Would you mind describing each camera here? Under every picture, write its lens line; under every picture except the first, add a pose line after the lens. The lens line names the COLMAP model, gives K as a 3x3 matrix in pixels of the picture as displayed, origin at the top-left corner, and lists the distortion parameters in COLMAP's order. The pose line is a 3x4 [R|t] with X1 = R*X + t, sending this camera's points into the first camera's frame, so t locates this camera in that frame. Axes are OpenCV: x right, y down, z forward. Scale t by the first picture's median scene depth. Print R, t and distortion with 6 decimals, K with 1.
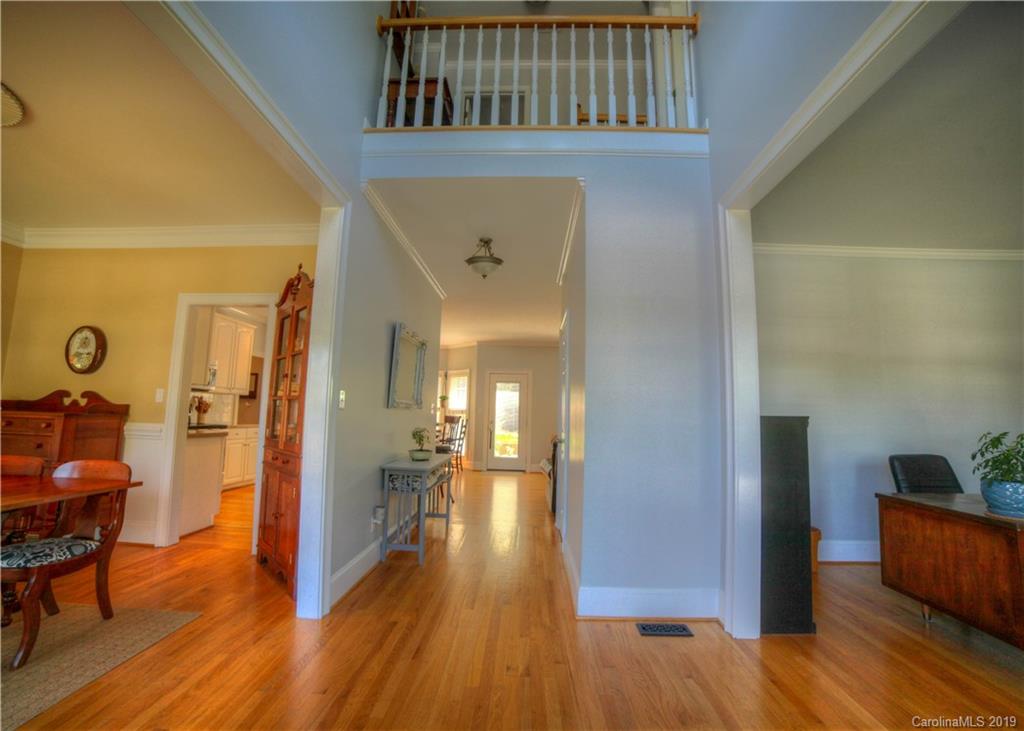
lens RADIAL K [[460.9, 0, 459.0], [0, 460.9, 363.4], [0, 0, 1]] dist [-0.012902, 0.000776]
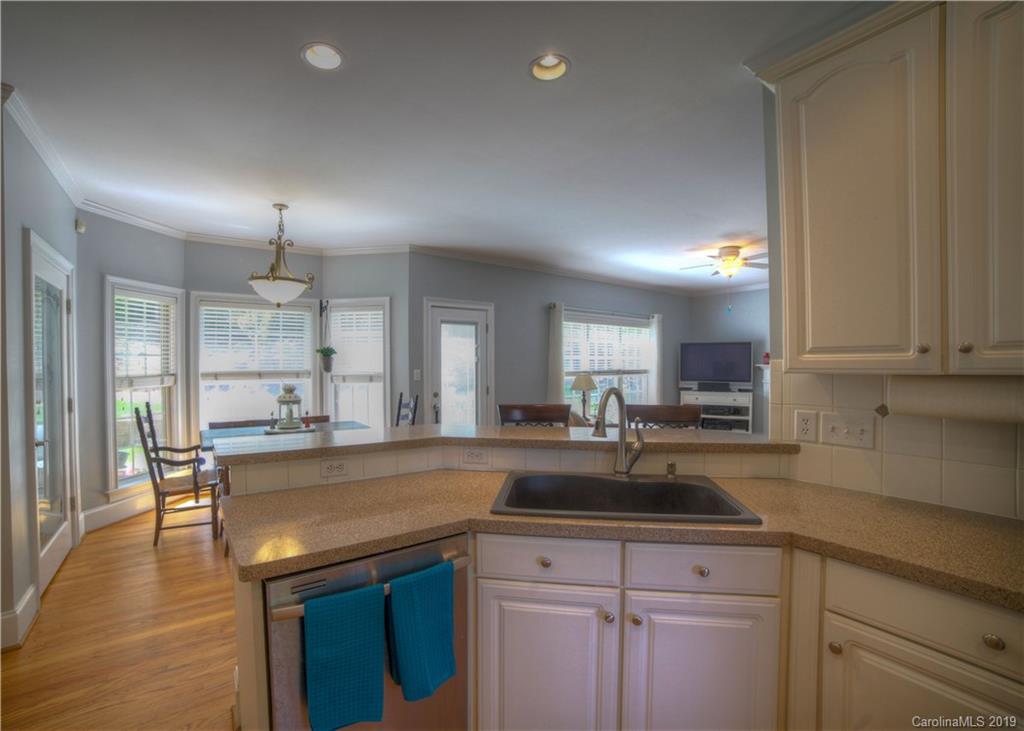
lens RADIAL K [[460.9, 0, 459.0], [0, 460.9, 363.4], [0, 0, 1]] dist [-0.012902, 0.000776]
pose [[0.772222, -0.037690, 0.634234, -0.614610], [-0.040324, 0.993319, 0.108125, 0.066561], [-0.634072, -0.109071, 0.765543, 1.268654]]
